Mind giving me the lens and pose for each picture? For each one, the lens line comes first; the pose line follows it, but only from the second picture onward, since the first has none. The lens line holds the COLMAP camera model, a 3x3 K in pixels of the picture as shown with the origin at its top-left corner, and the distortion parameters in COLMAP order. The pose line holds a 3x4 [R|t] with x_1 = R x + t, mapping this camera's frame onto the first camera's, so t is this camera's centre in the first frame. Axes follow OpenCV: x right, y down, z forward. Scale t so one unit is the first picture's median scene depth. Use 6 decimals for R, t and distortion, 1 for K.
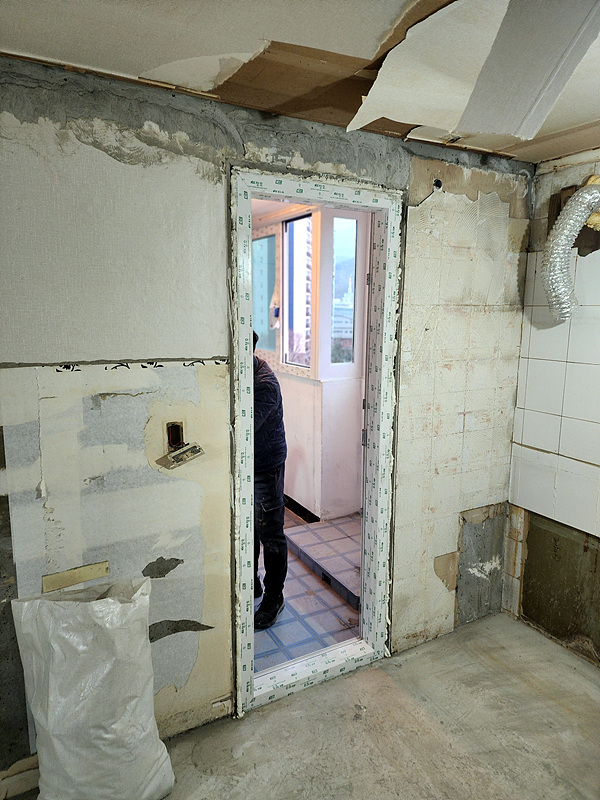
lens RADIAL K [[543.1, 0, 303.0], [0, 543.1, 394.8], [0, 0, 1]] dist [0.045620, -0.042748]
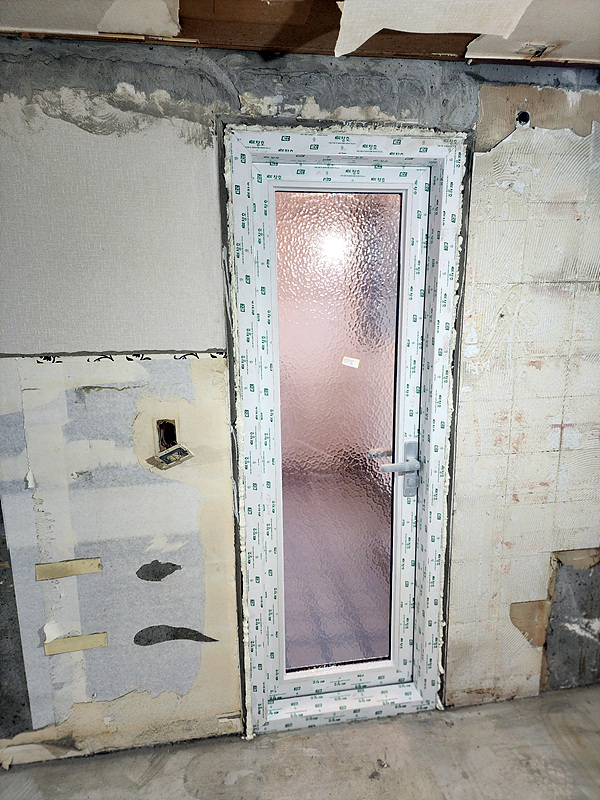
lens RADIAL K [[543.1, 0, 296.7], [0, 543.1, 407.5], [0, 0, 1]] dist [0.045620, -0.042748]
pose [[0.937314, 0.055449, -0.344046, 0.262826], [-0.035827, 0.997362, 0.063135, -0.033494], [0.346639, -0.046851, 0.936828, 0.197776]]
